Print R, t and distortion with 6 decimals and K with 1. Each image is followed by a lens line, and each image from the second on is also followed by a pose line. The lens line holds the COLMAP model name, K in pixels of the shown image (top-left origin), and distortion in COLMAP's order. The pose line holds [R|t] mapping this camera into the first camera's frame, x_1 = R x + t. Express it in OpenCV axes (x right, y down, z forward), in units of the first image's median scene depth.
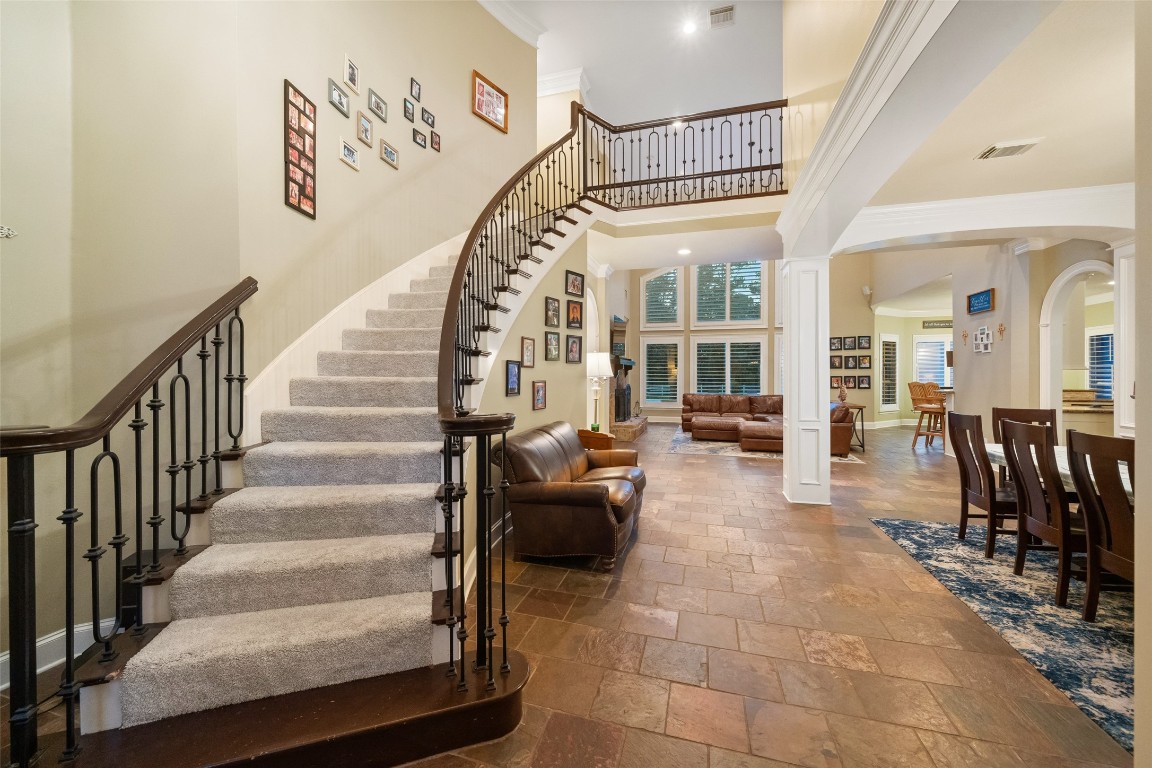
lens RADIAL K [[441.2, 0, 573.4], [0, 441.2, 376.2], [0, 0, 1]] dist [-0.002851, -0.000126]
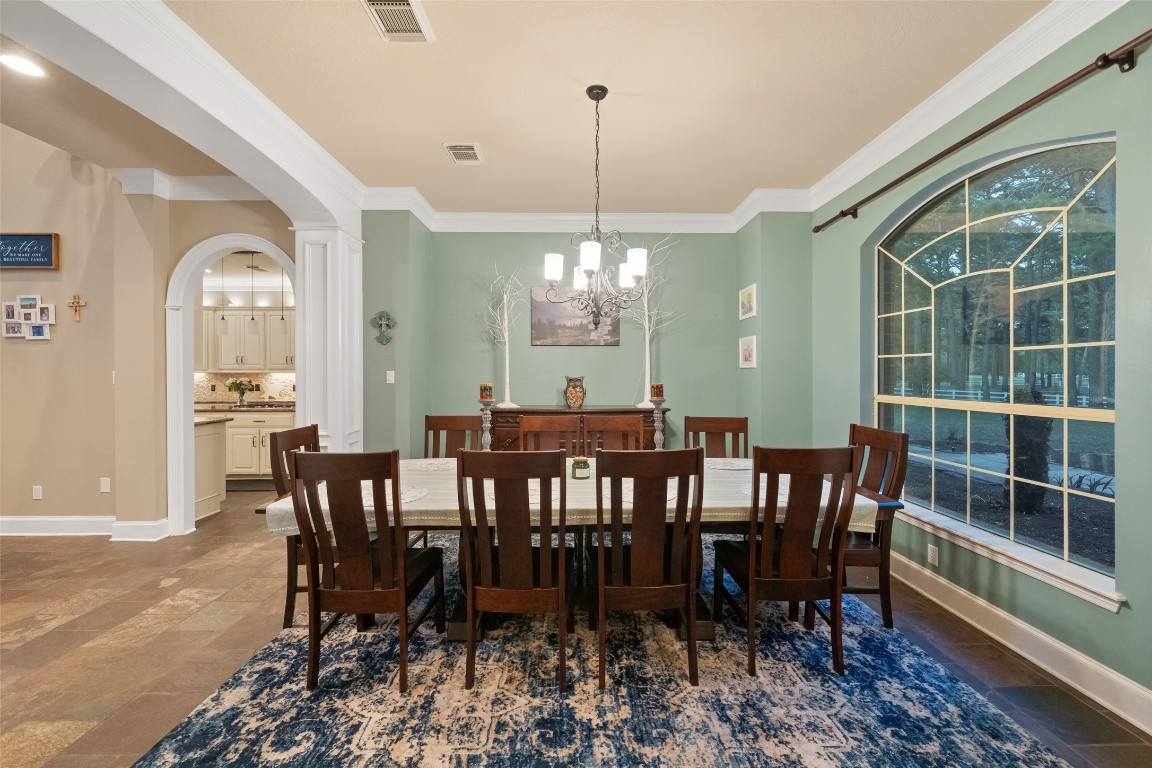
lens RADIAL K [[441.2, 0, 575.9], [0, 441.2, 377.0], [0, 0, 1]] dist [-0.002851, -0.000126]
pose [[-0.301380, 0.000264, 0.953504, 0.322690], [0.005302, 0.999985, 0.001399, -0.002456], [-0.953489, 0.005477, -0.301376, 0.970955]]
